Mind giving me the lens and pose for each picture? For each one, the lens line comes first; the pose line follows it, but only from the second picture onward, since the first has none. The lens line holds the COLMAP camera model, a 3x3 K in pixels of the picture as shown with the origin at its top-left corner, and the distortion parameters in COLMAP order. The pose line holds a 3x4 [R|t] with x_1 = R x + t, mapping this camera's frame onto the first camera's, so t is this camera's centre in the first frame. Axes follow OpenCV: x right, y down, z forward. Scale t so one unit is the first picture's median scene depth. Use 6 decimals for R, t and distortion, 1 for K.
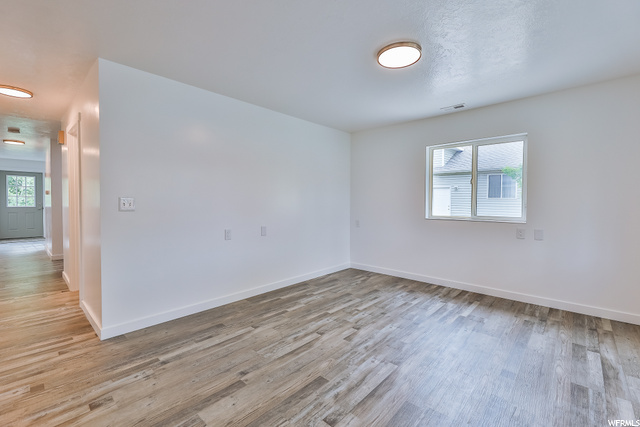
lens RADIAL K [[274.0, 0, 322.1], [0, 274.0, 216.0], [0, 0, 1]] dist [0.010034, -0.000307]
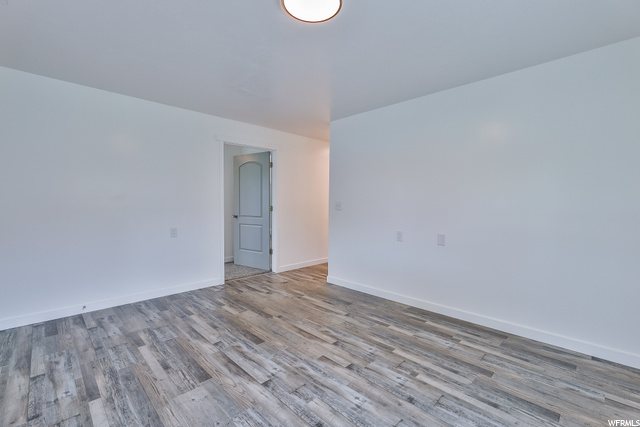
lens RADIAL K [[274.0, 0, 322.1], [0, 274.0, 216.0], [0, 0, 1]] dist [0.010034, -0.000307]
pose [[-0.029080, 0.039627, -0.998791, 0.869476], [-0.055361, 0.997616, 0.041192, -0.045477], [0.998043, 0.056492, -0.026817, 0.893123]]
